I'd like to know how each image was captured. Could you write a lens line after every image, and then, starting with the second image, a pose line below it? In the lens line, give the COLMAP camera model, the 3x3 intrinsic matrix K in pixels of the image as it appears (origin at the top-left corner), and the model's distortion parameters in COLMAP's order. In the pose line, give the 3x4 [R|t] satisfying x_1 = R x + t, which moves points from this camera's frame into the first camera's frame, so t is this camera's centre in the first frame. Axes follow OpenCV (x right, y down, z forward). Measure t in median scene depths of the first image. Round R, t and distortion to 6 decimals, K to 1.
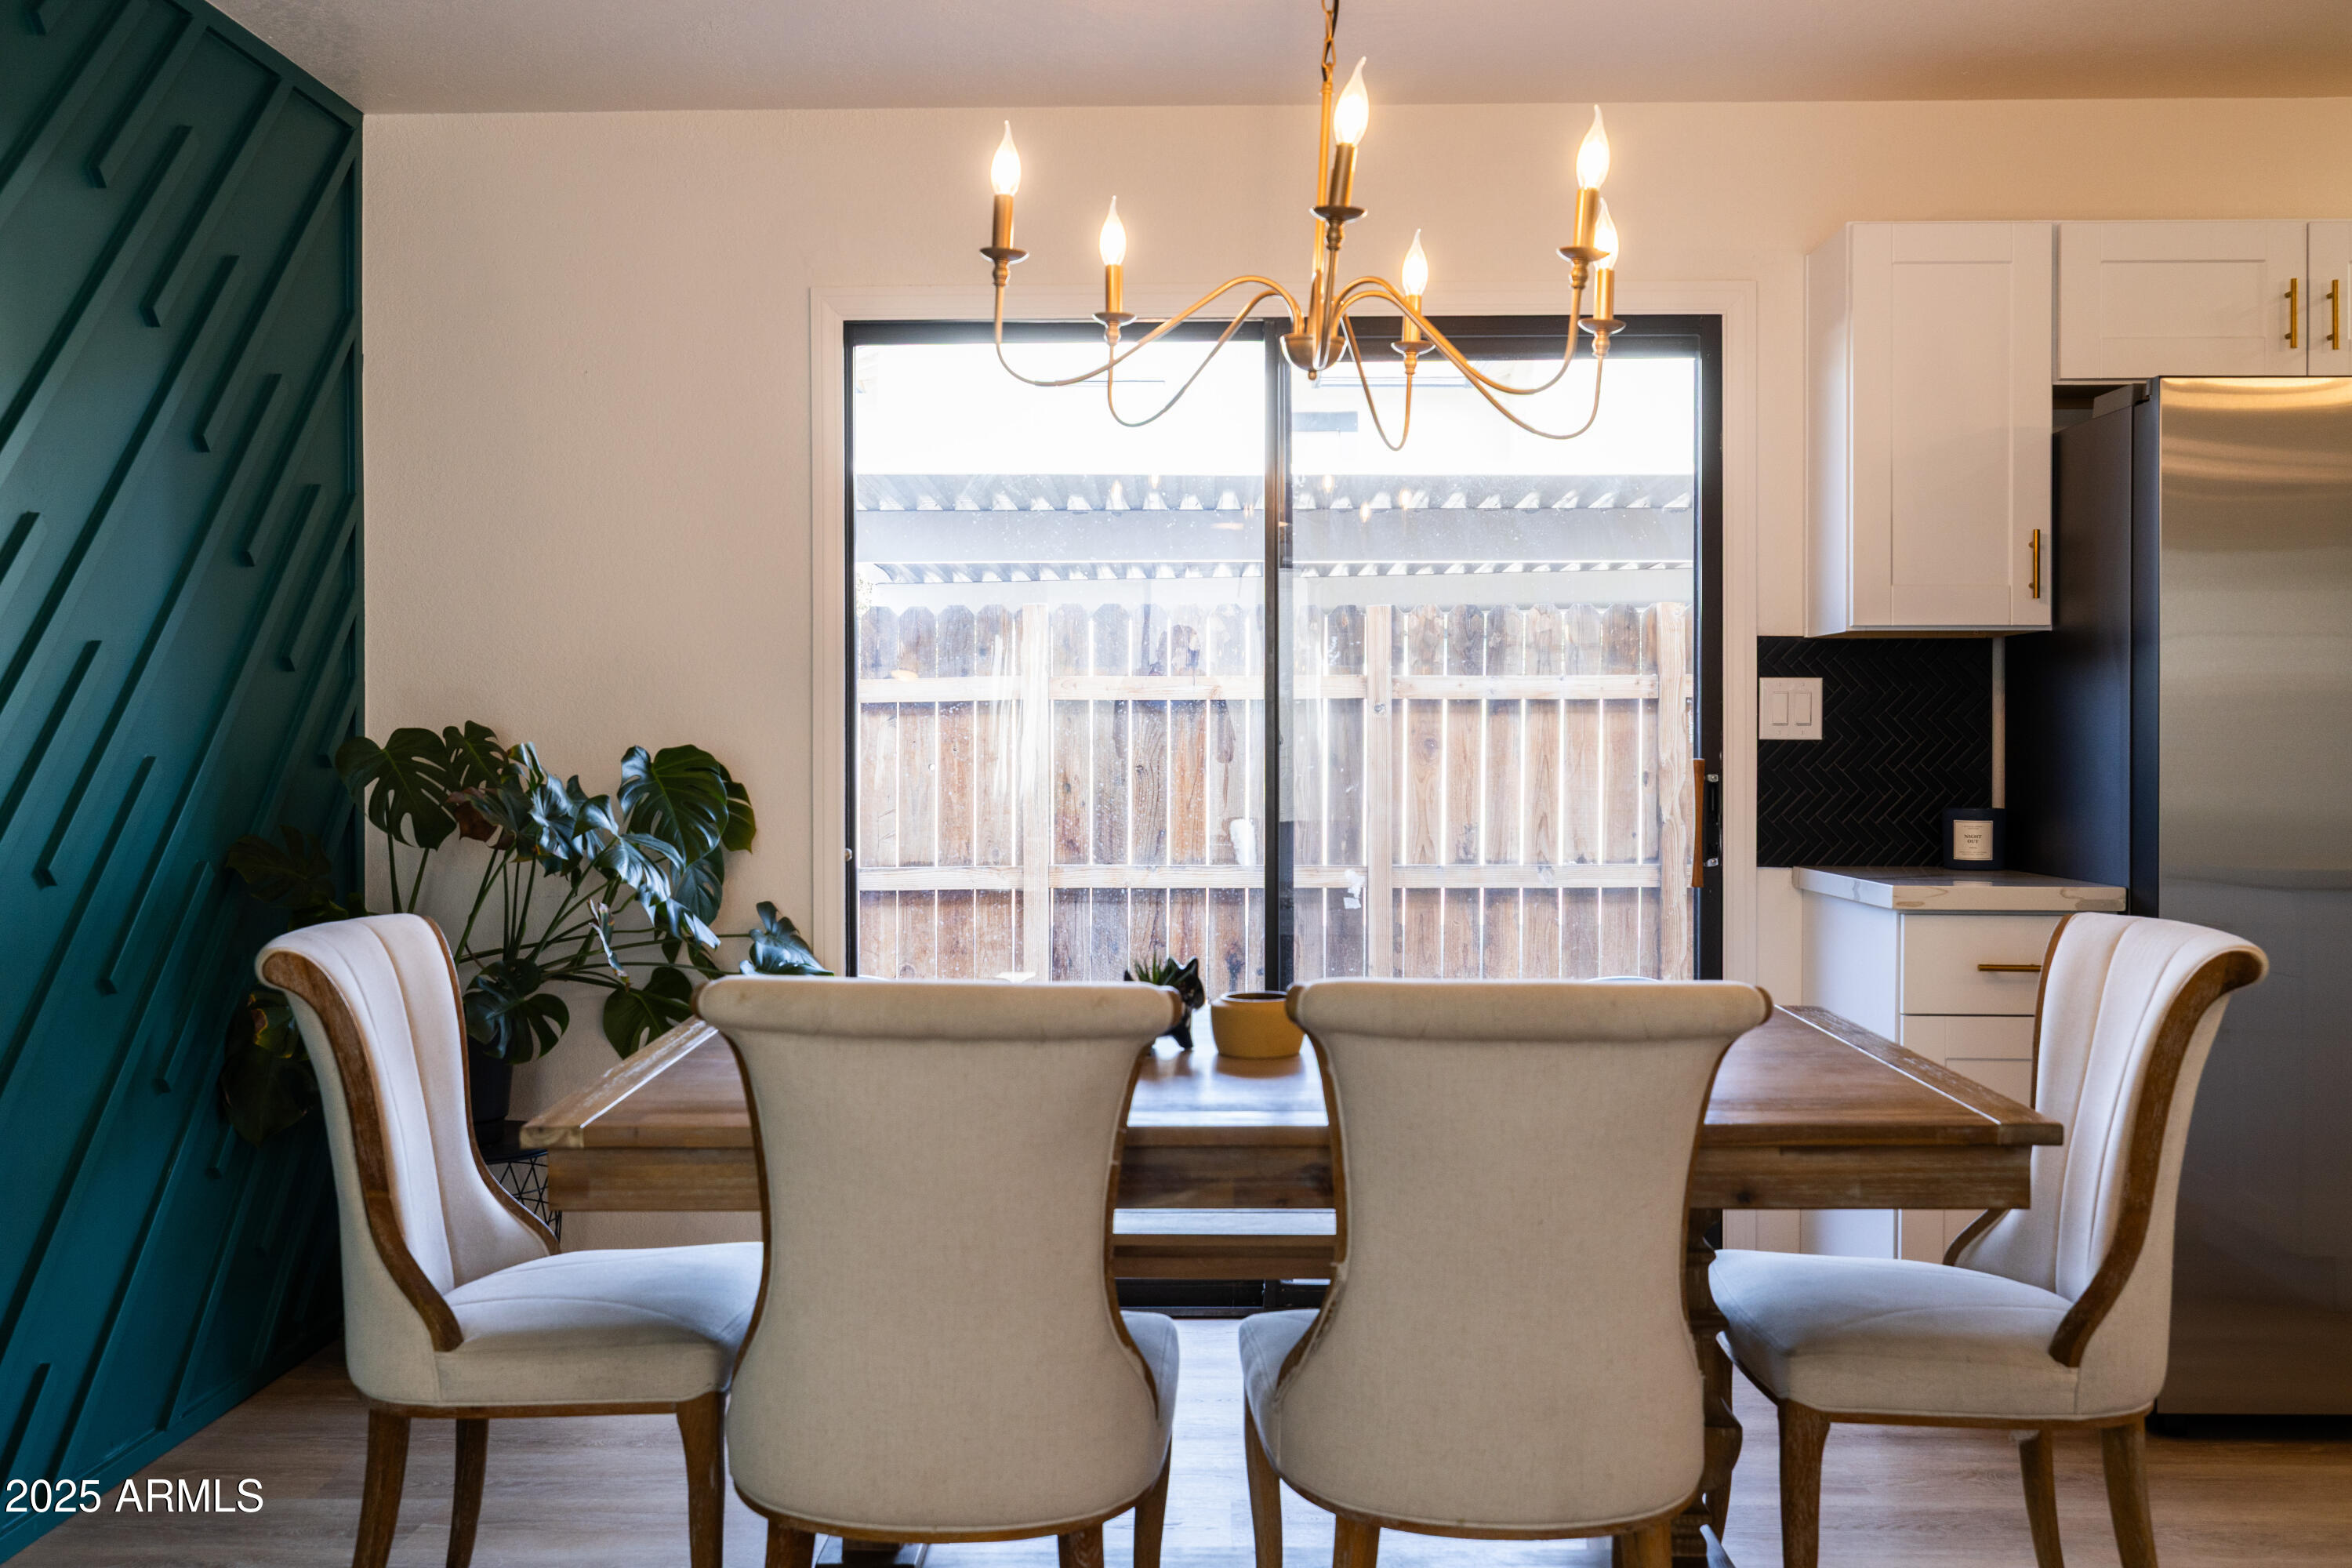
lens RADIAL K [[2276.7, 0, 1168.6], [0, 2276.7, 762.8], [0, 0, 1]] dist [0.013002, 0.005270]
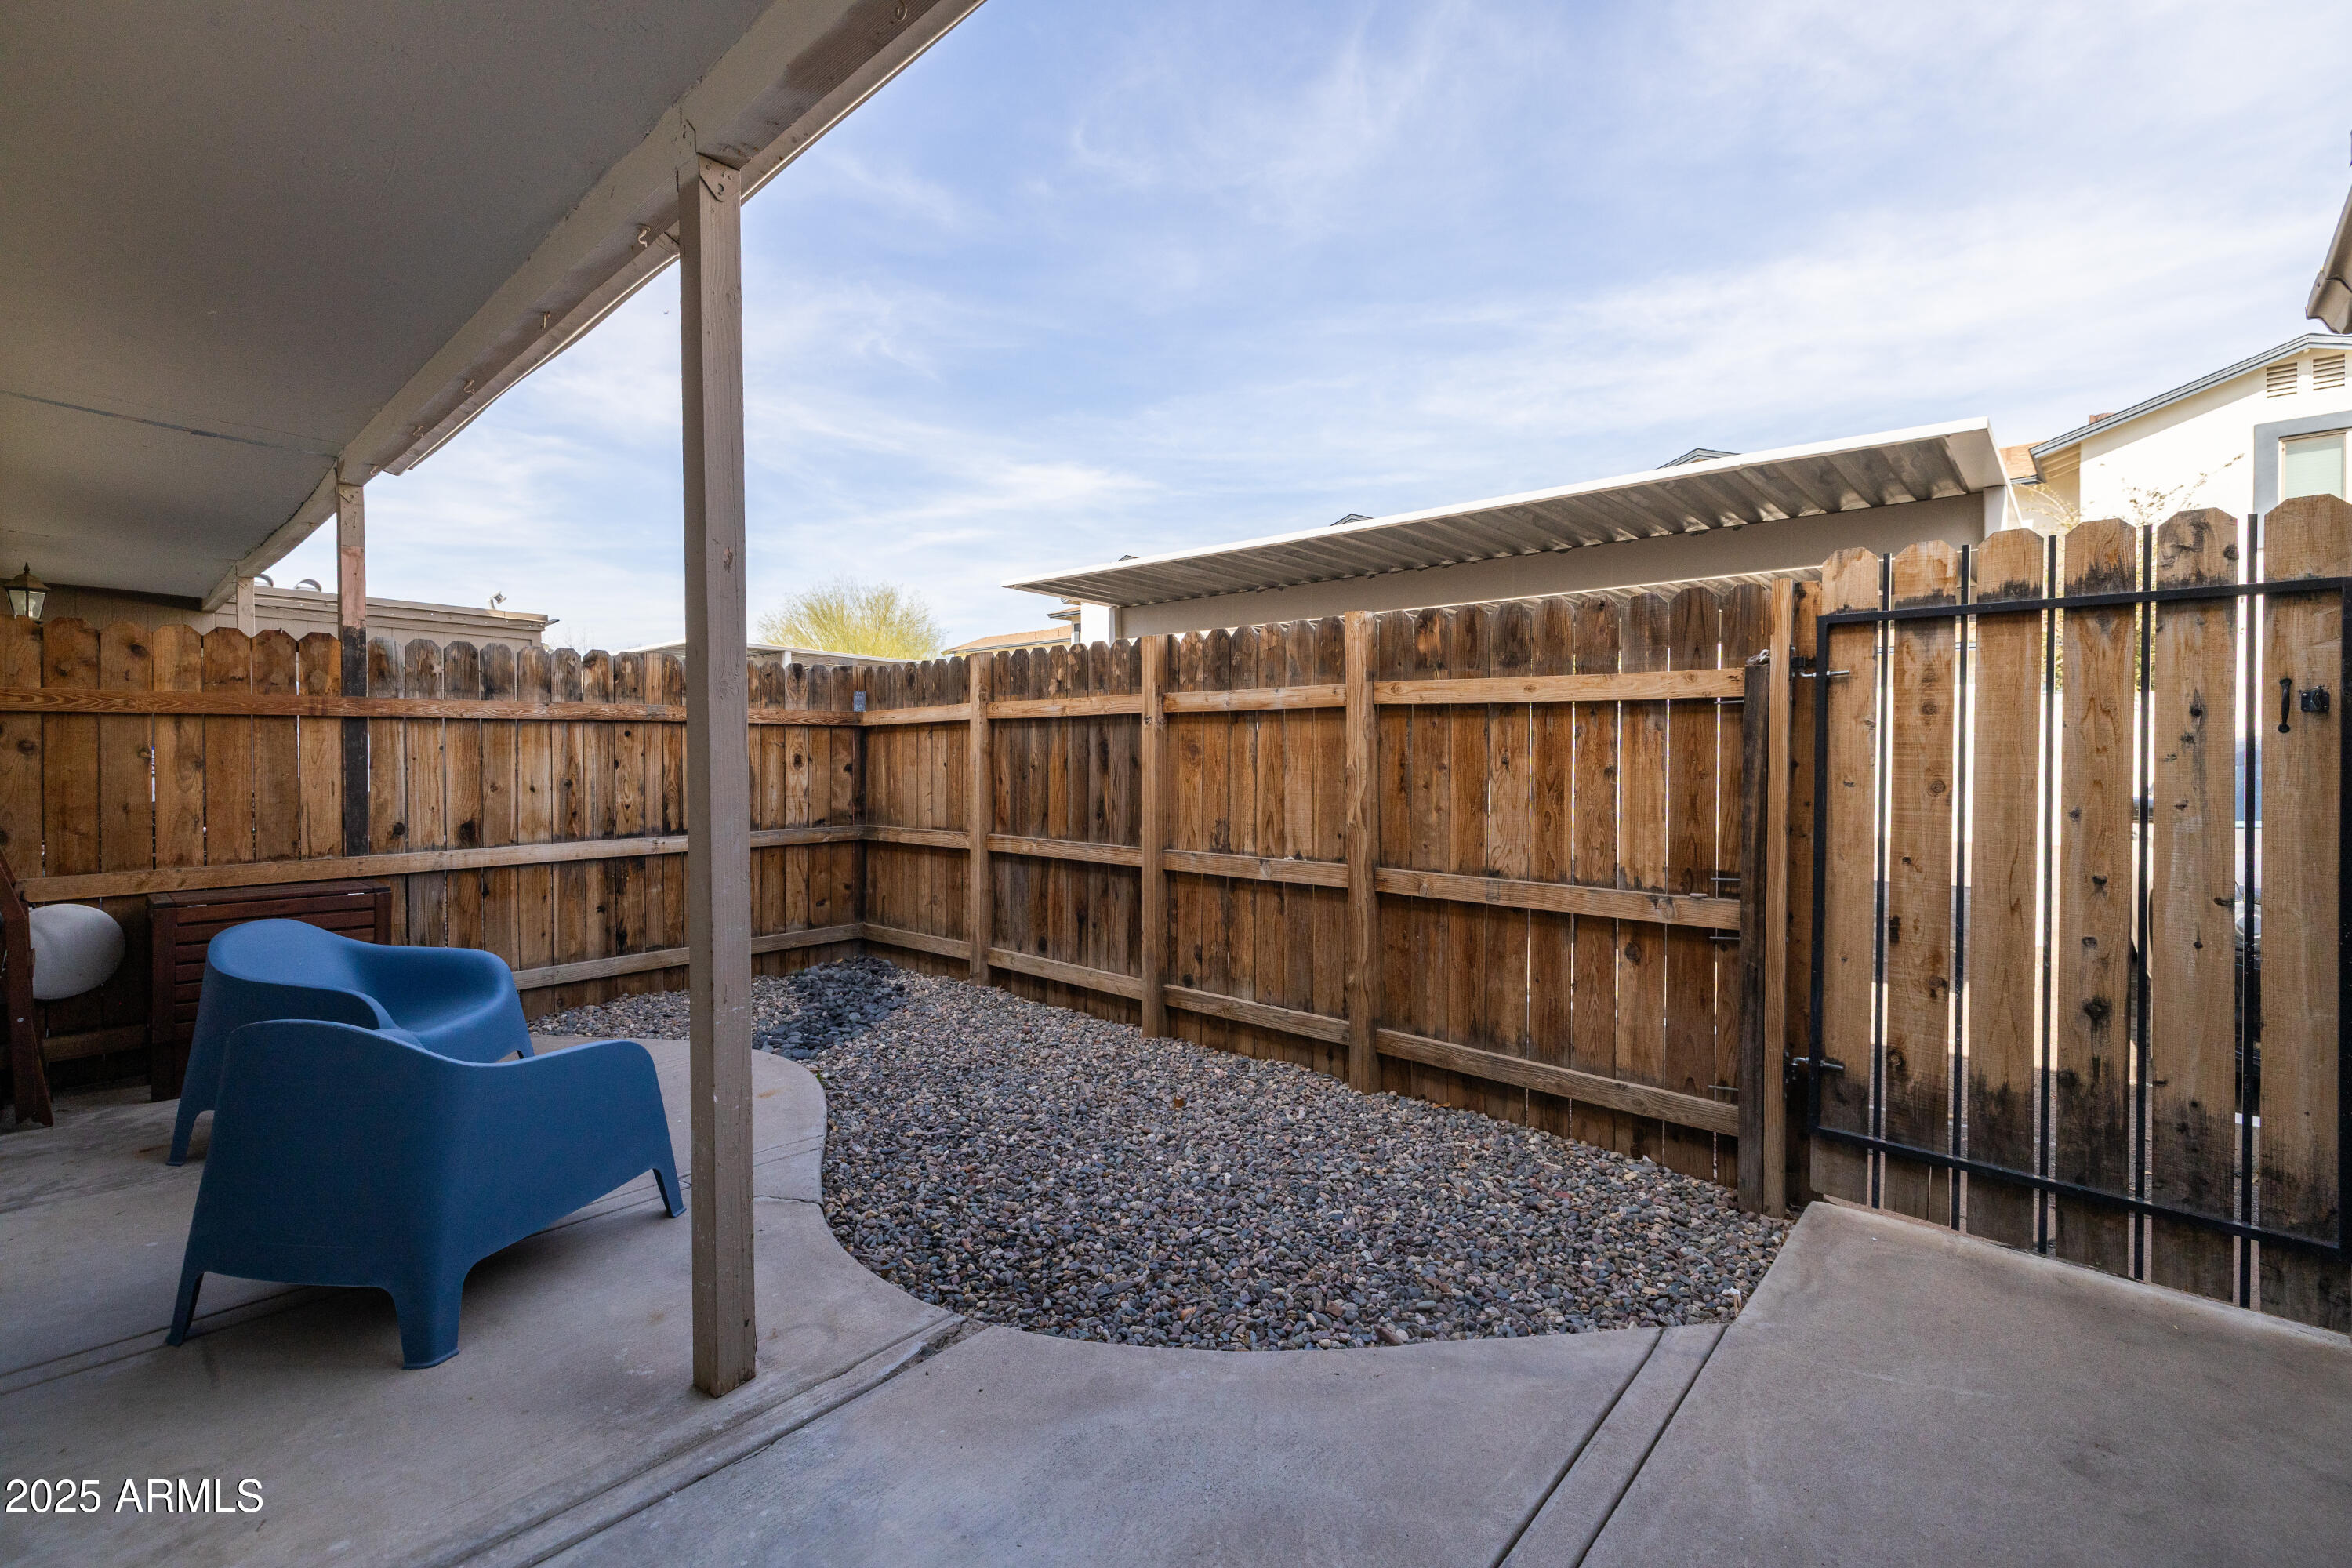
lens RADIAL K [[1008.2, 0, 1182.0], [0, 1008.2, 743.8], [0, 0, 1]] dist [-0.001669, -0.000176]
pose [[0.727220, -0.006949, -0.686369, 0.875572], [-0.006908, 0.999824, -0.017441, -0.004469], [0.686370, 0.017425, 0.727044, 1.135352]]
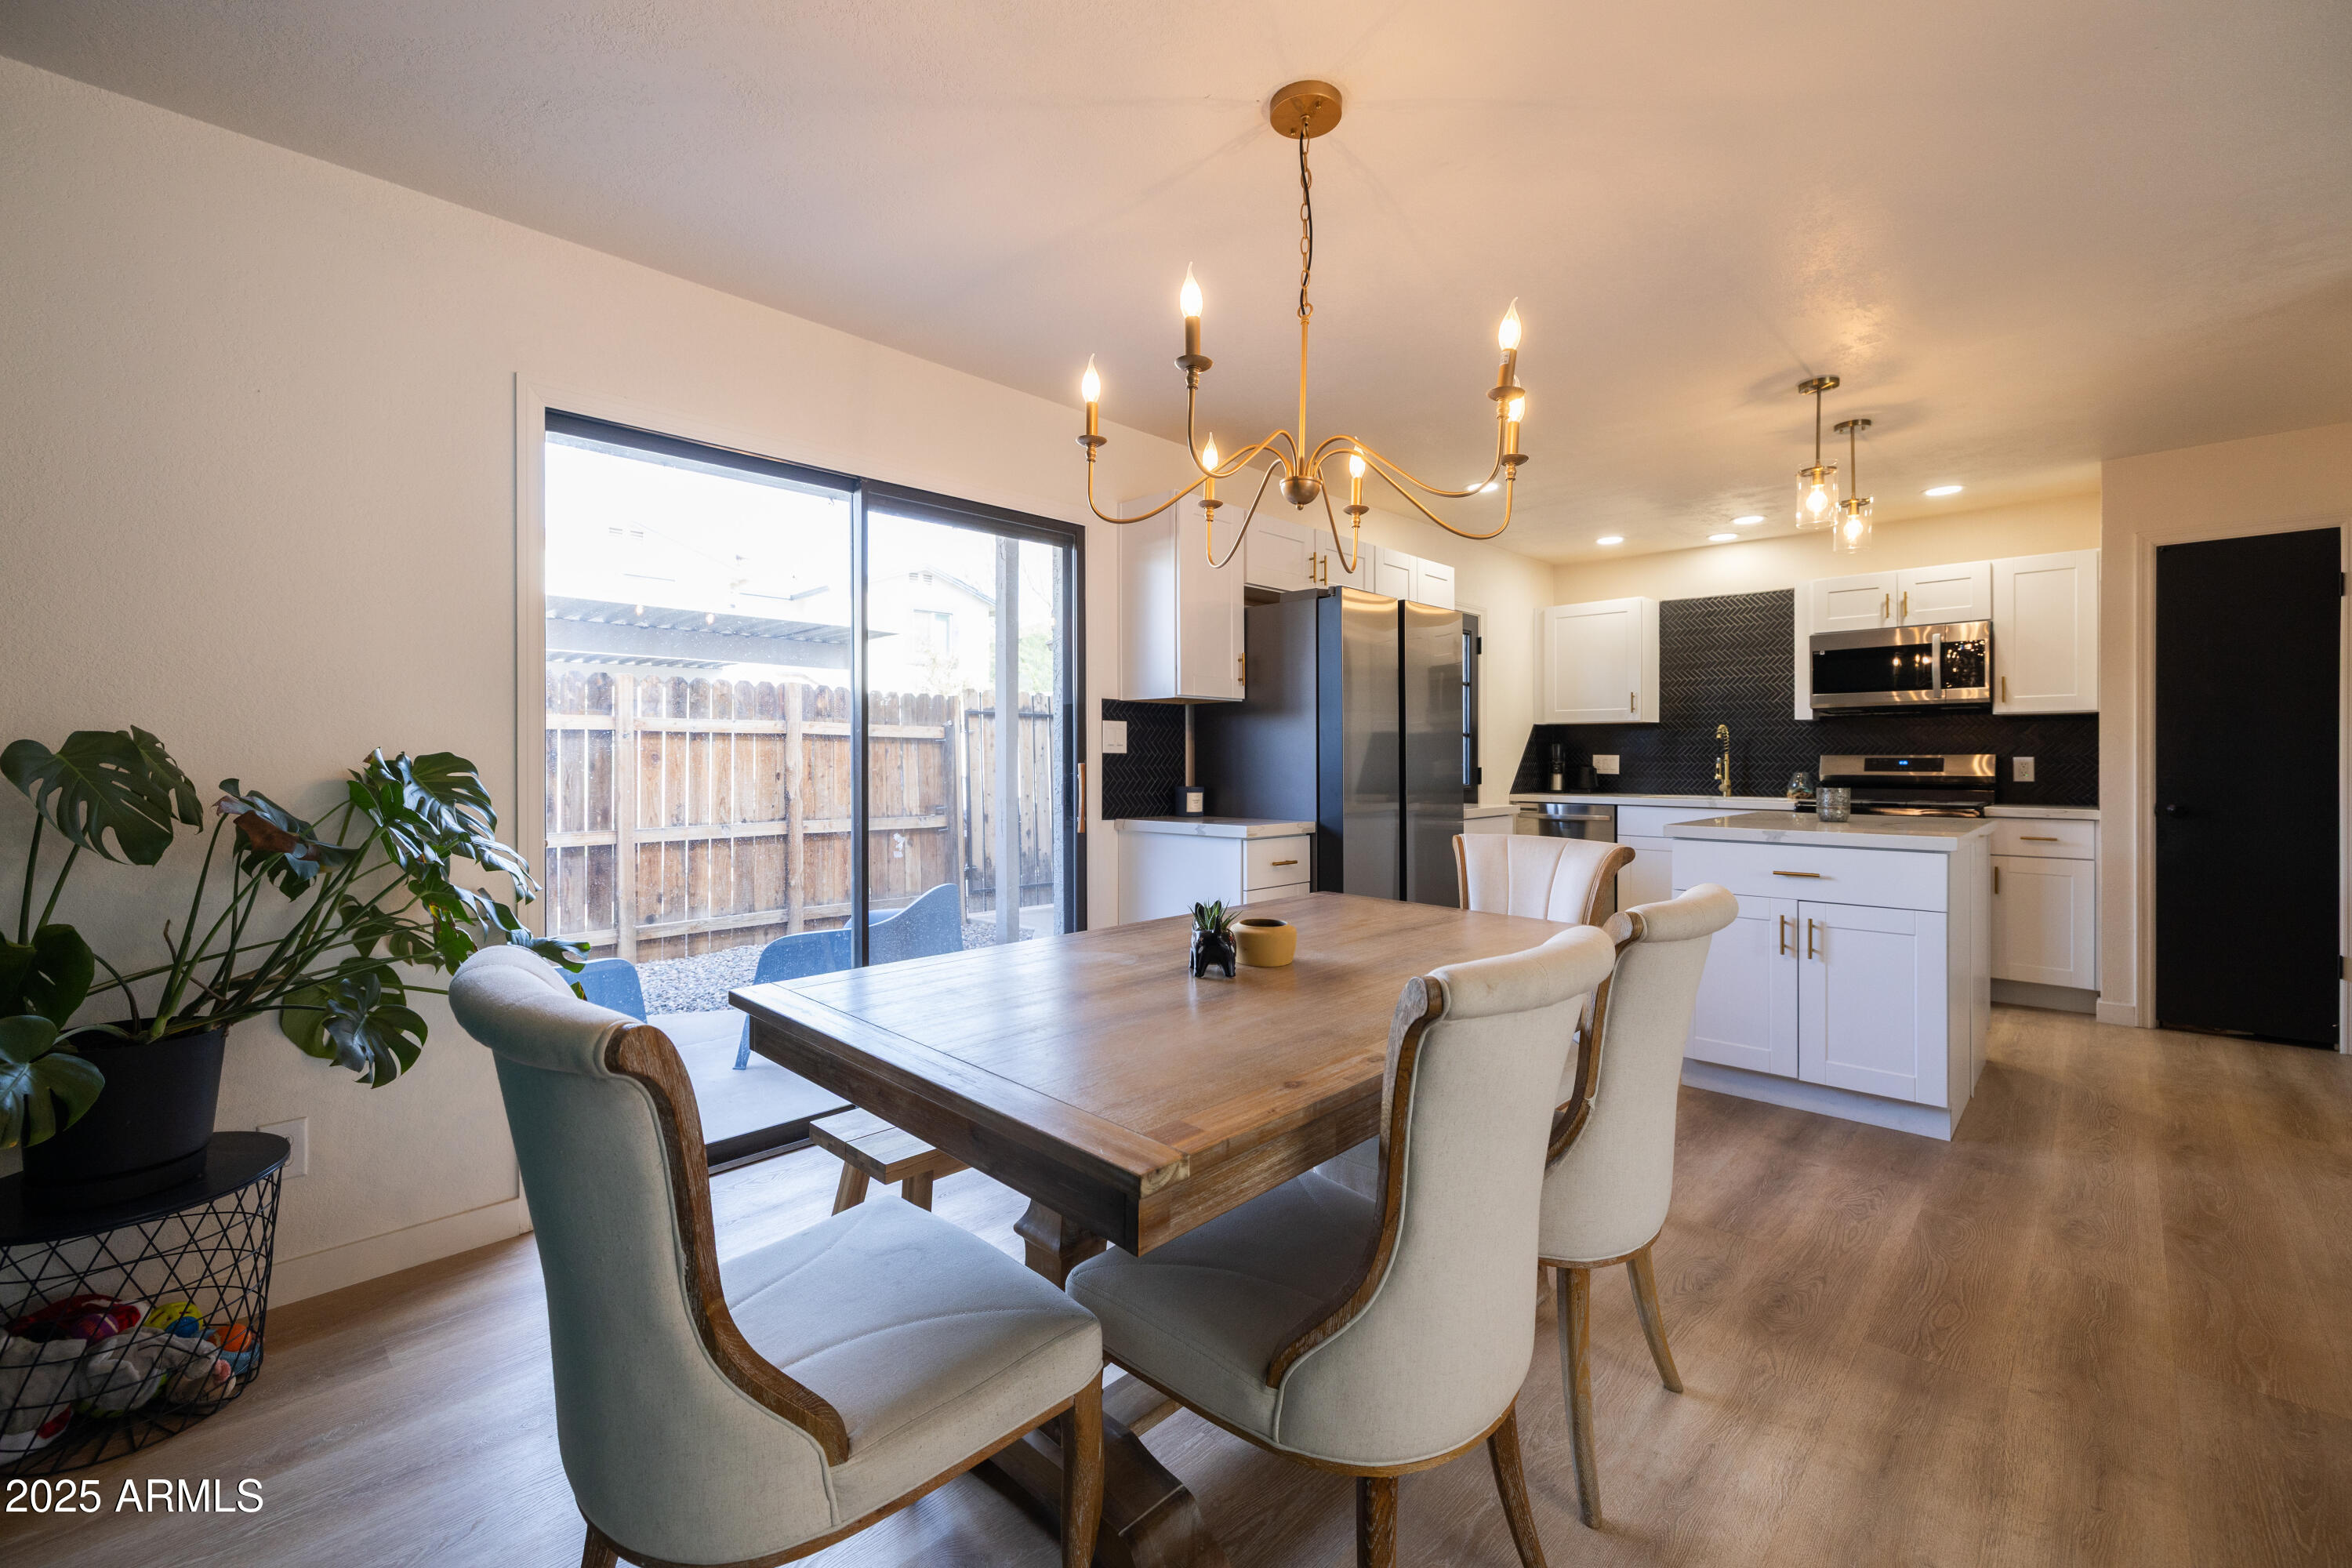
lens RADIAL K [[985.8, 0, 1178.9], [0, 985.8, 762.3], [0, 0, 1]] dist [-0.000758, -0.000430]
pose [[0.677569, -0.002285, 0.735456, -0.301097], [0.006667, 0.999973, -0.003035, 0.000471], [-0.735429, 0.006960, 0.677566, 0.396812]]
